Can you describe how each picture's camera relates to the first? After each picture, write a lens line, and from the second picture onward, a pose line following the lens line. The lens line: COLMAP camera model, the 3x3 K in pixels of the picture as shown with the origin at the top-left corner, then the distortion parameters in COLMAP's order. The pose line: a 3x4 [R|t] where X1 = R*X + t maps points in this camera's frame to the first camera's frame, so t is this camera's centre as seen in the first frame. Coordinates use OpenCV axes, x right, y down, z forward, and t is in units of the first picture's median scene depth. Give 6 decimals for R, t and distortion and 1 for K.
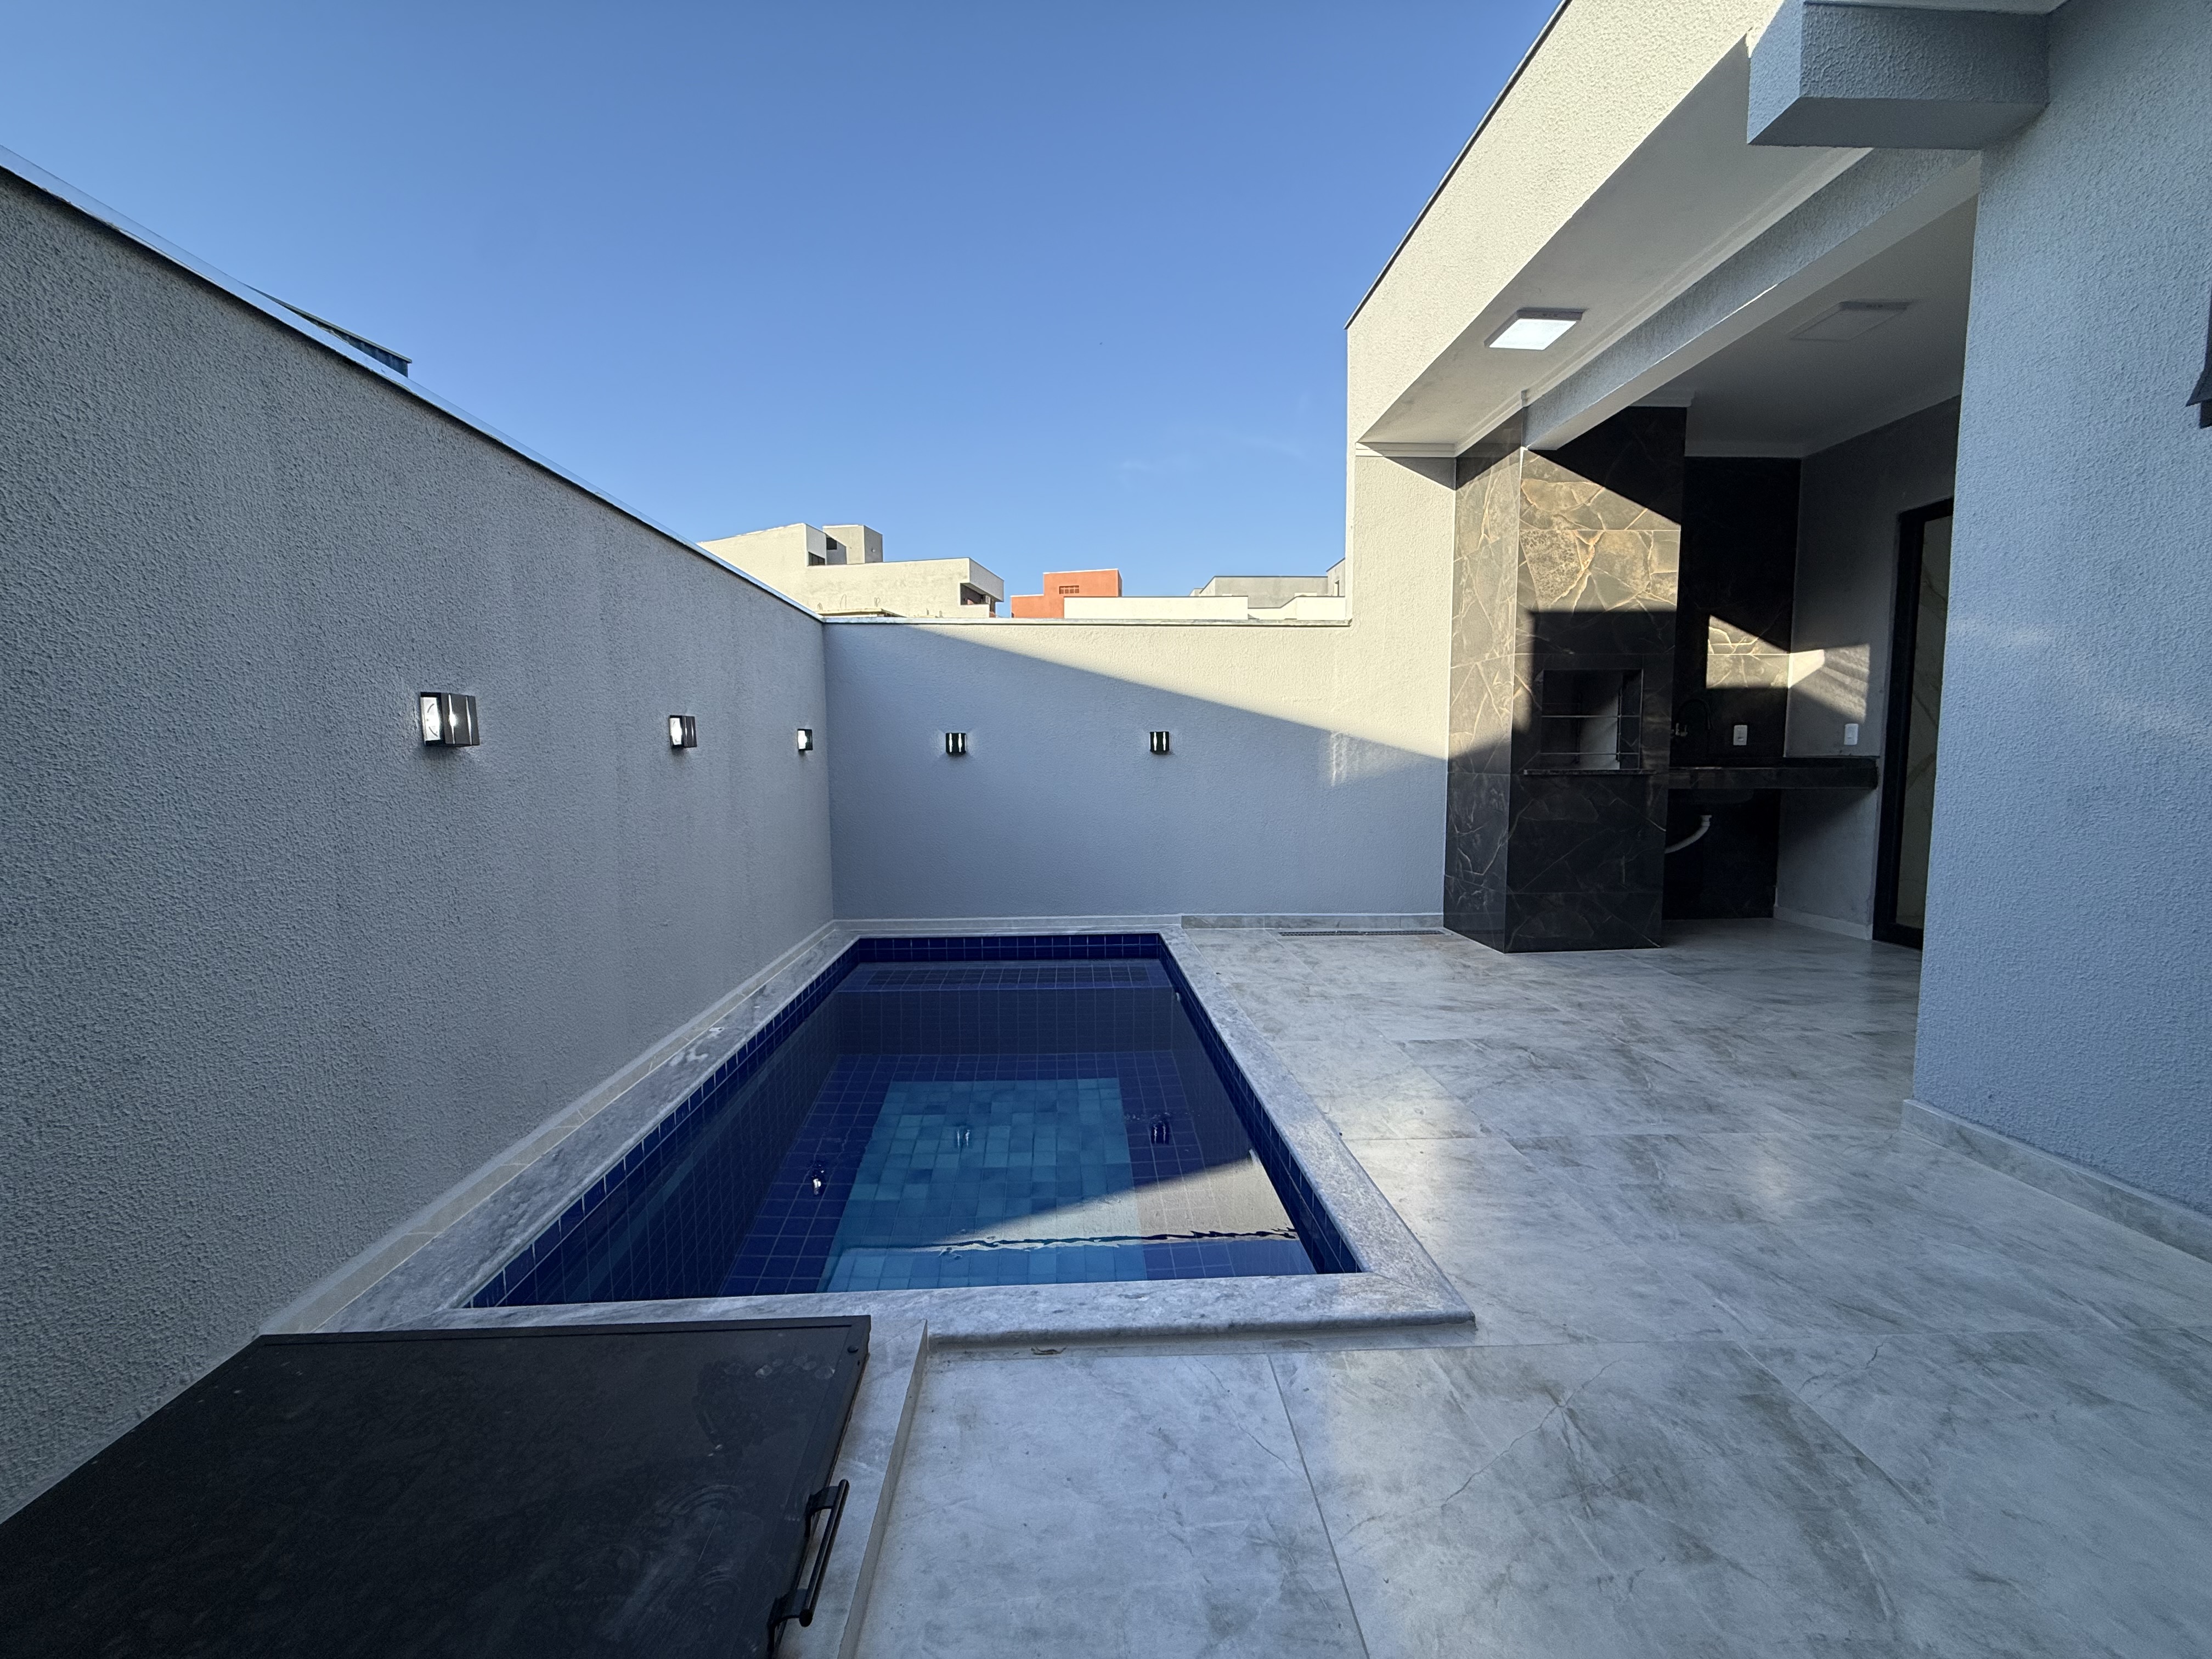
lens RADIAL K [[874.8, 0, 1100.7], [0, 874.8, 828.7], [0, 0, 1]] dist [-0.000696, 0.000267]
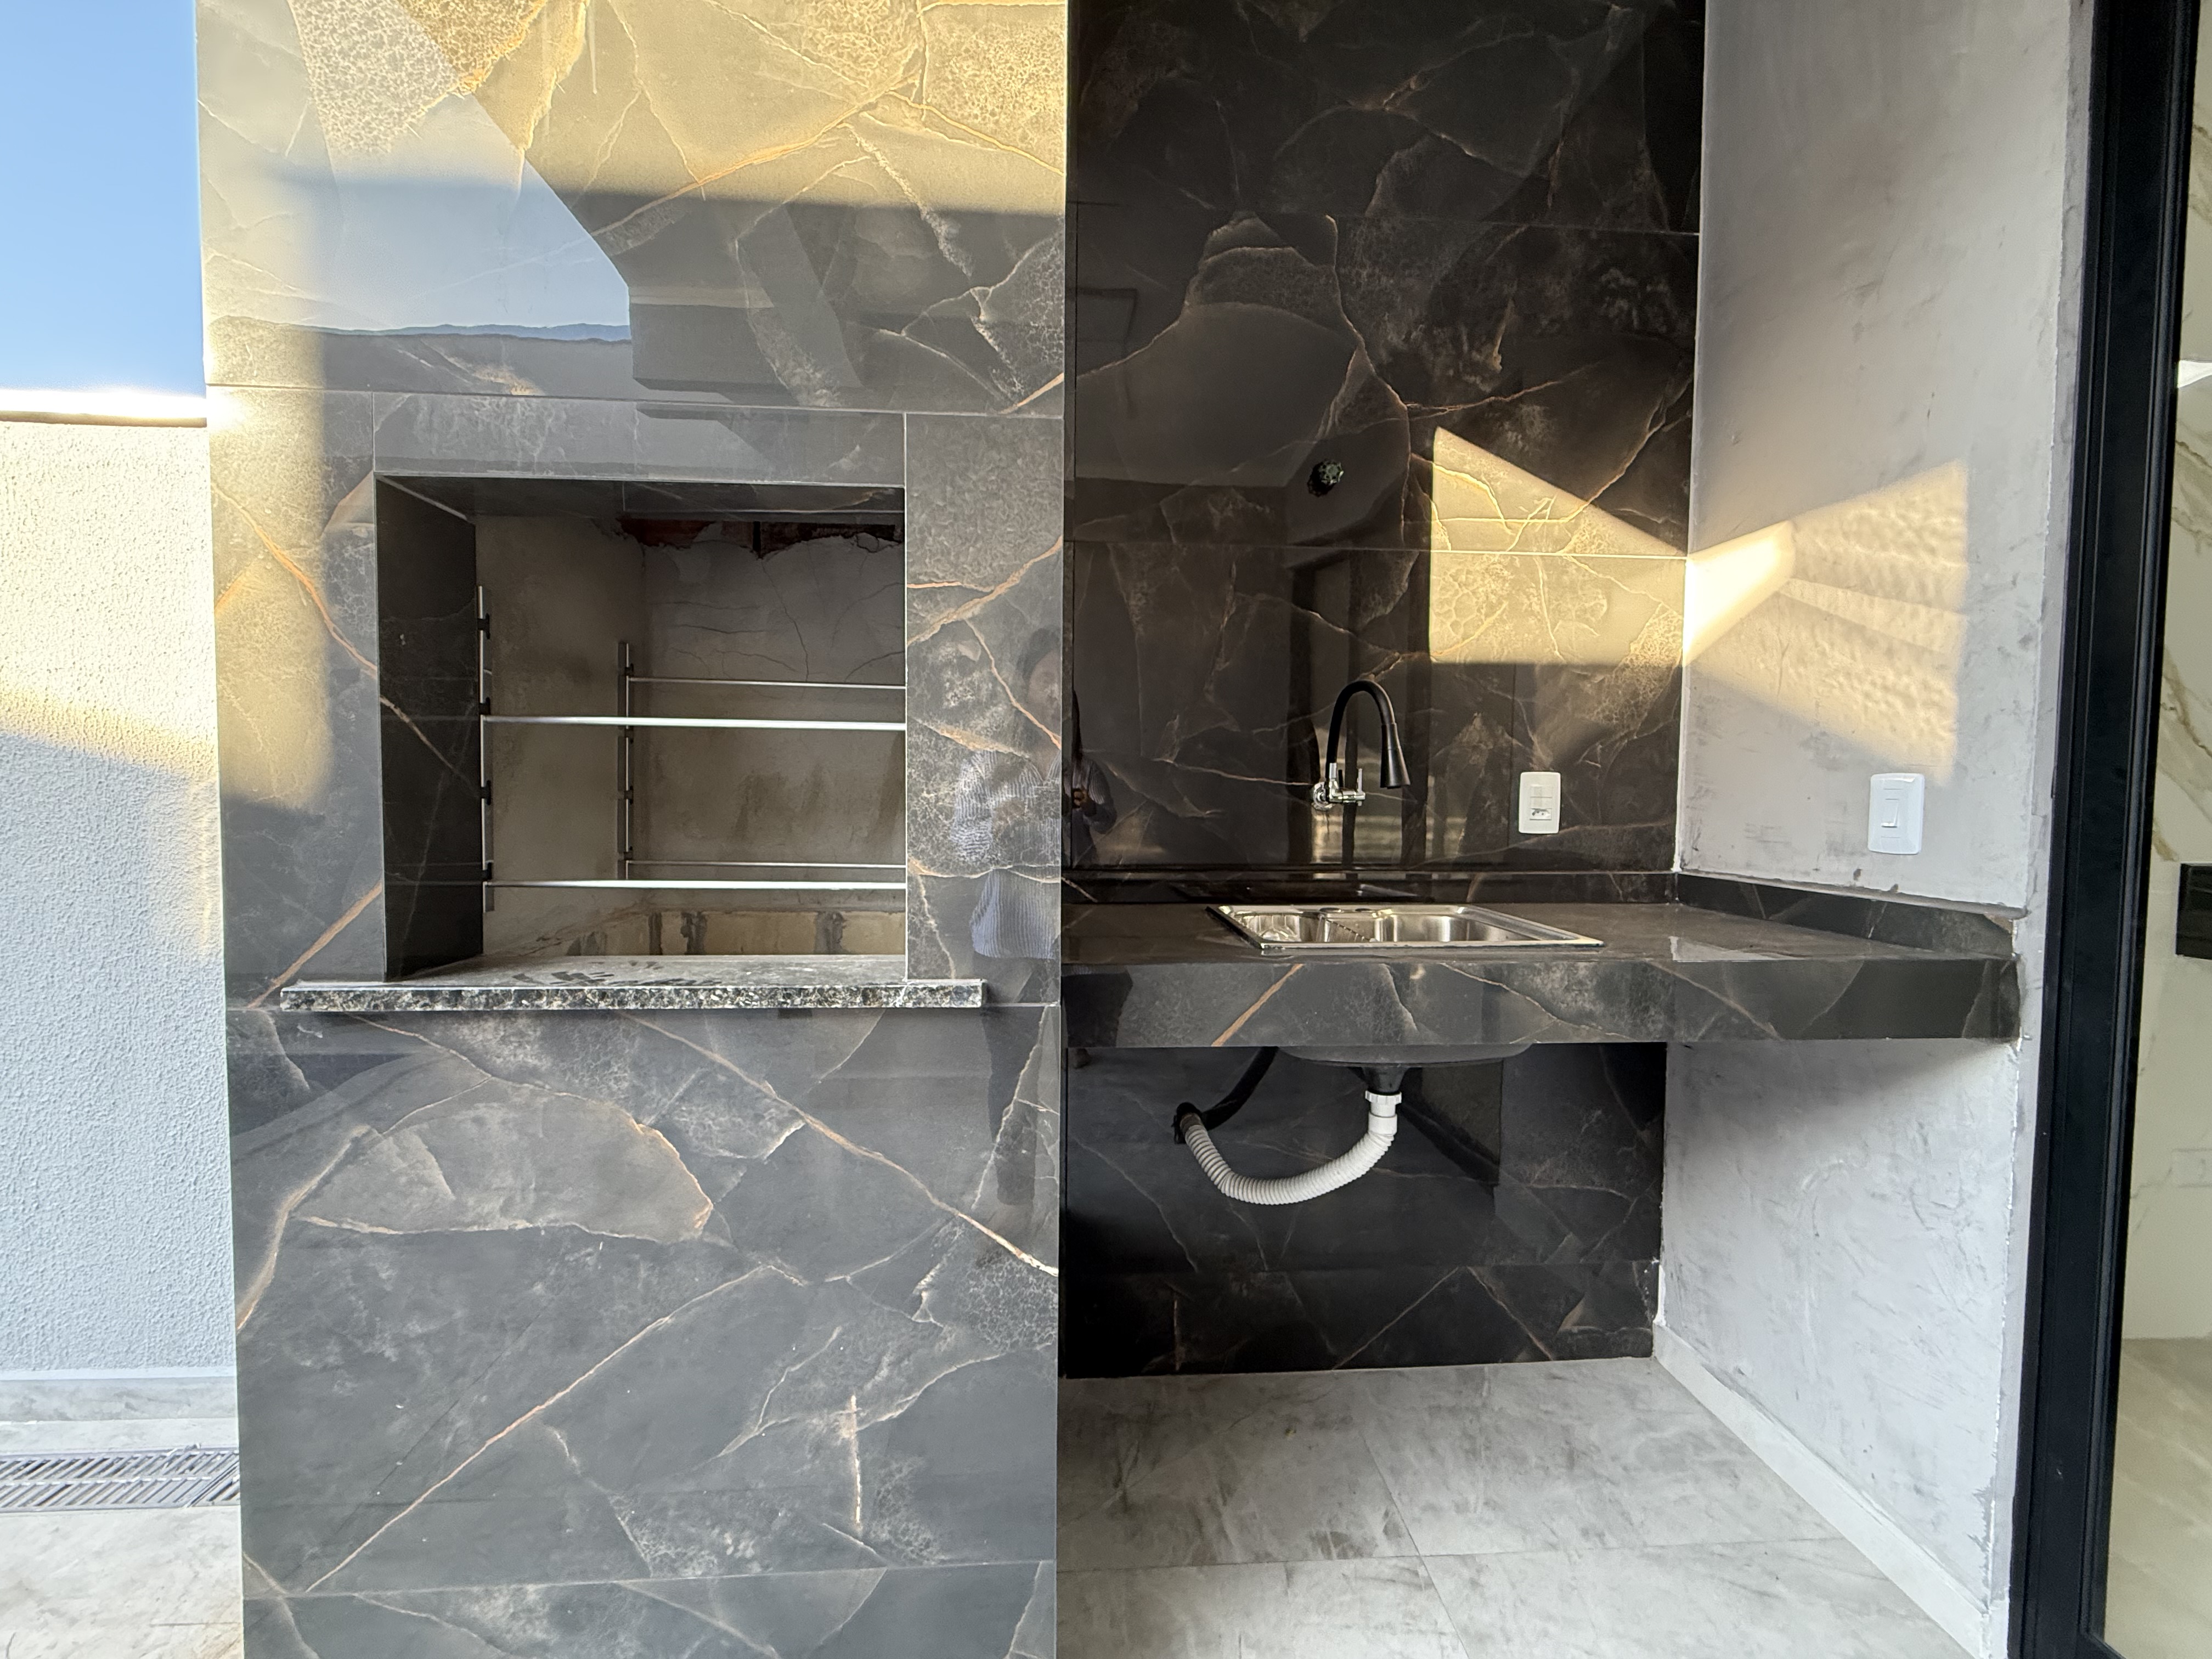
lens RADIAL K [[874.8, 0, 1094.9], [0, 874.8, 827.0], [0, 0, 1]] dist [-0.000696, 0.000267]
pose [[0.999692, 0.015124, 0.019695, 0.881634], [-0.014250, 0.998938, -0.043823, -0.128644], [-0.020337, 0.043529, 0.998845, 1.069561]]
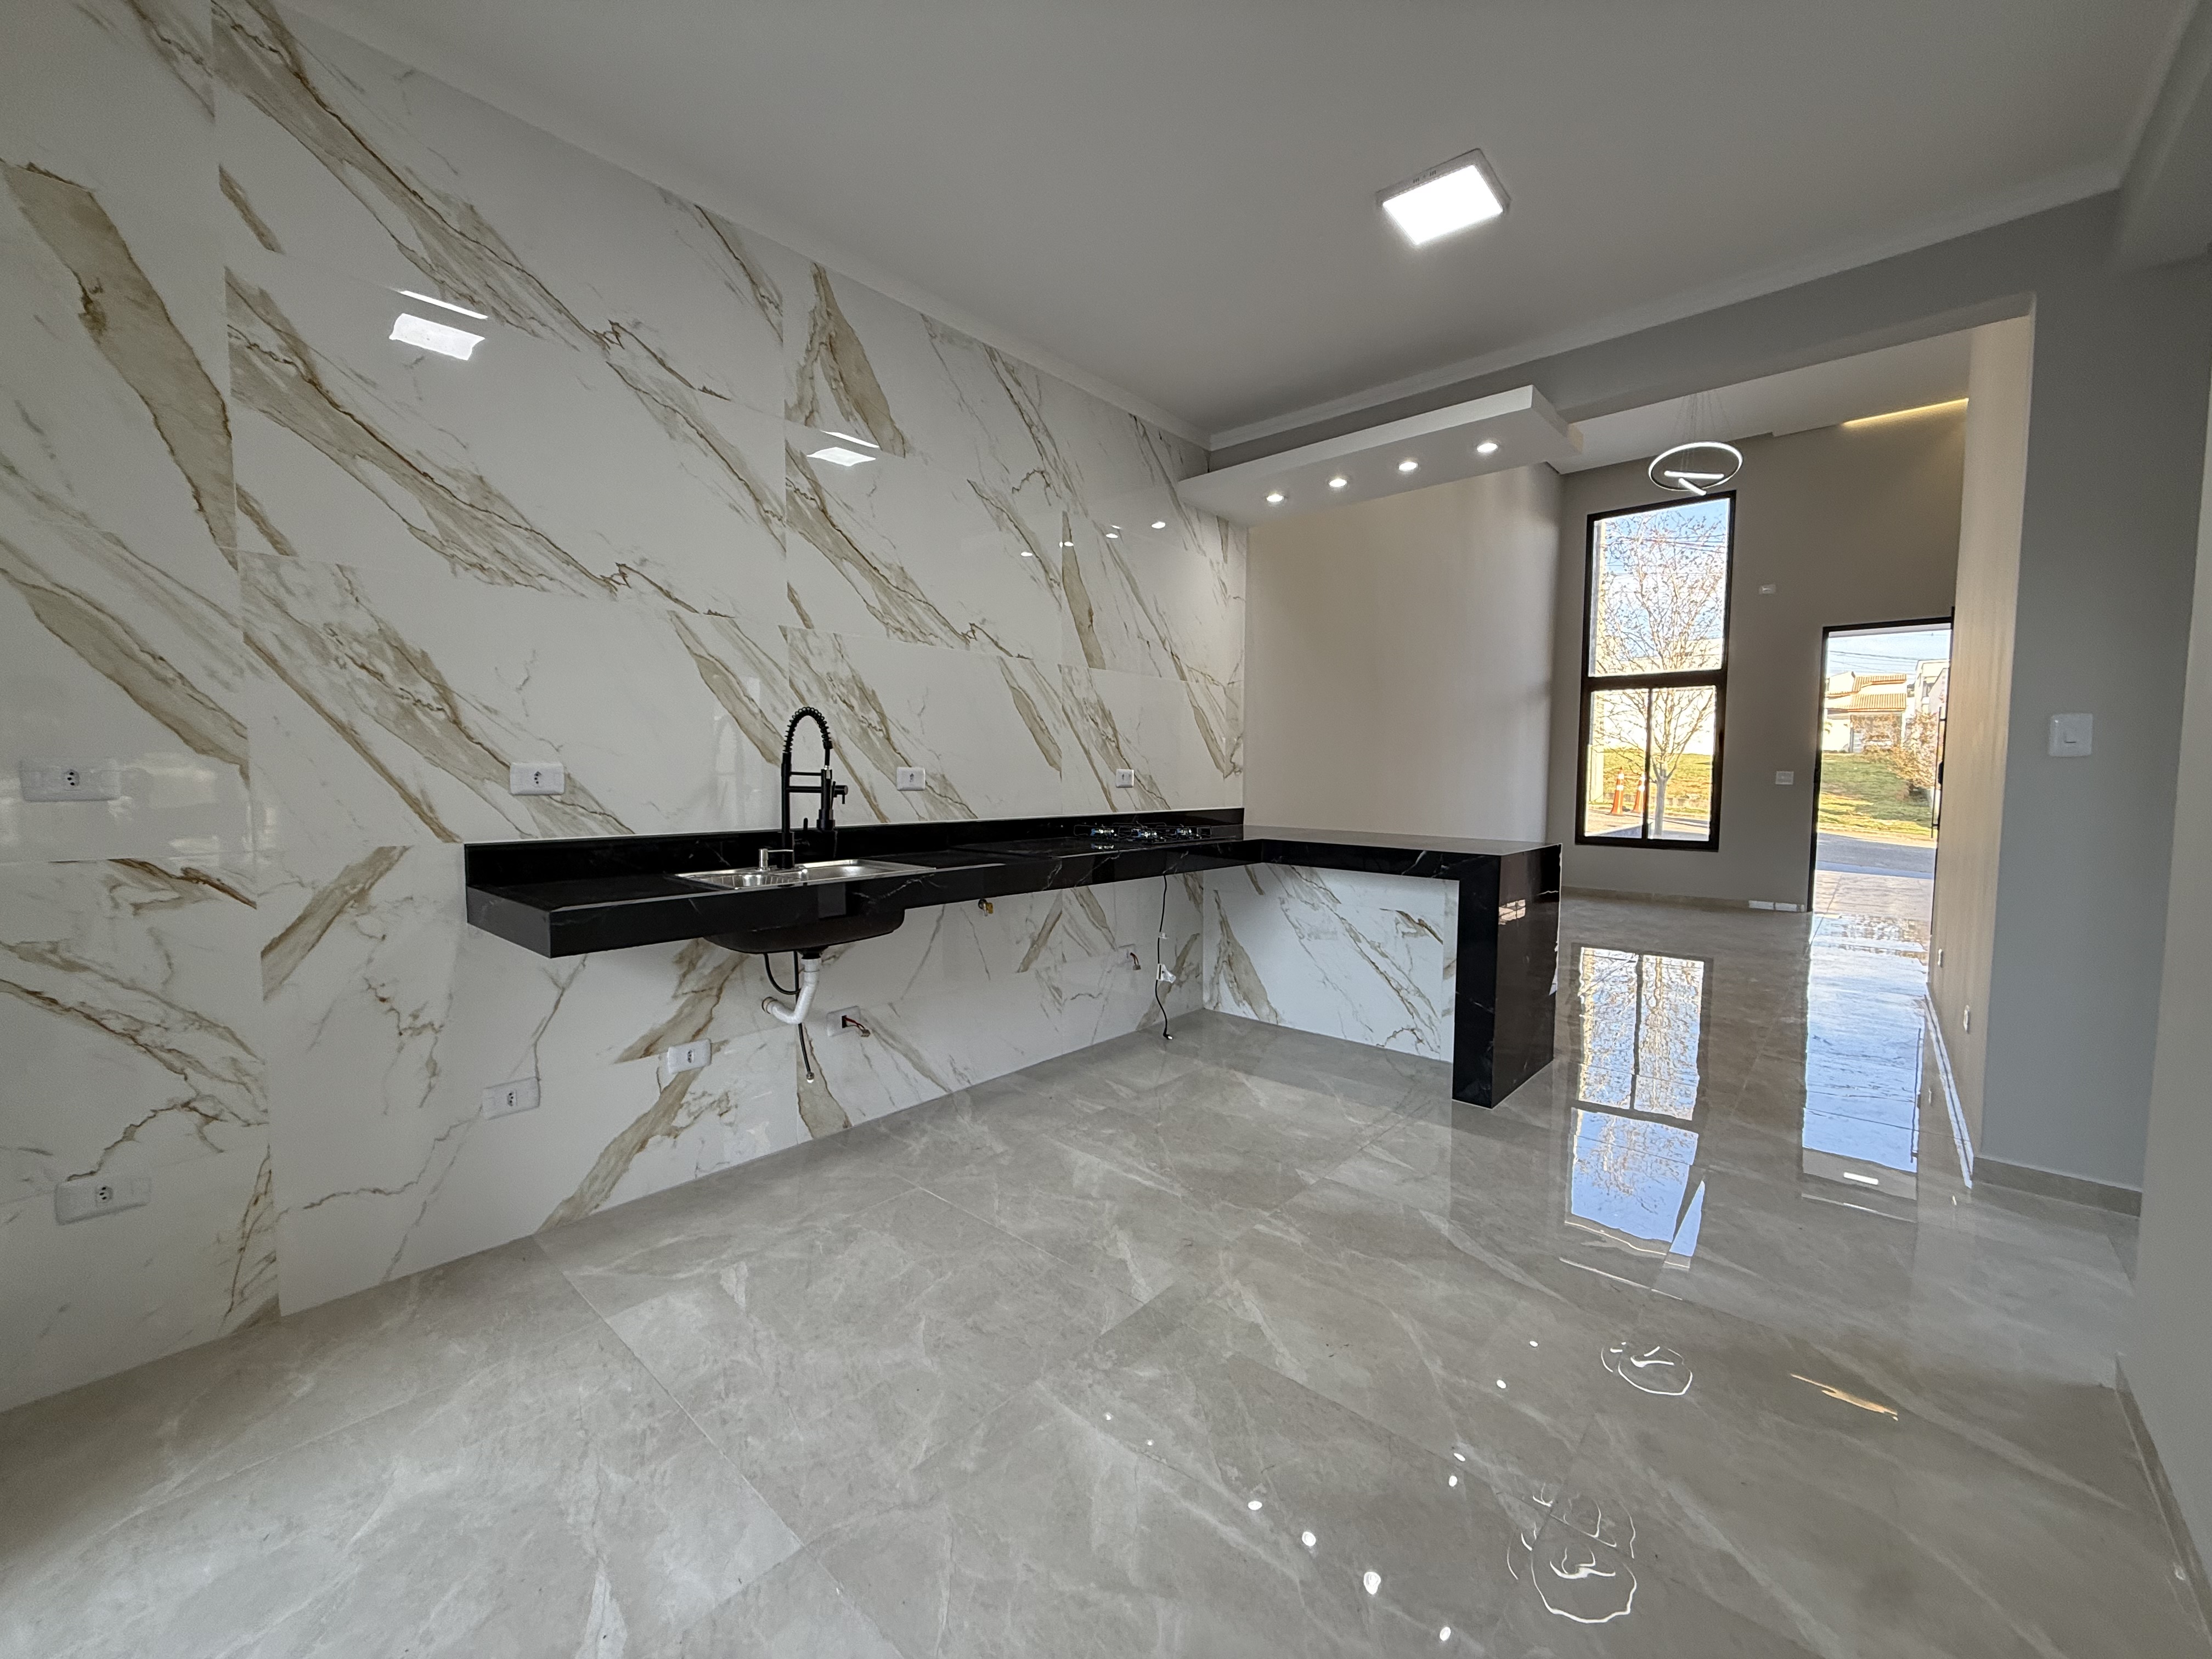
lens RADIAL K [[874.8, 0, 1102.1], [0, 874.8, 825.6], [0, 0, 1]] dist [-0.000696, 0.000267]
pose [[0.699252, -0.032164, 0.714152, 1.433107], [0.050042, 0.998739, -0.004016, -0.127567], [-0.713122, 0.038546, 0.699979, 0.836568]]
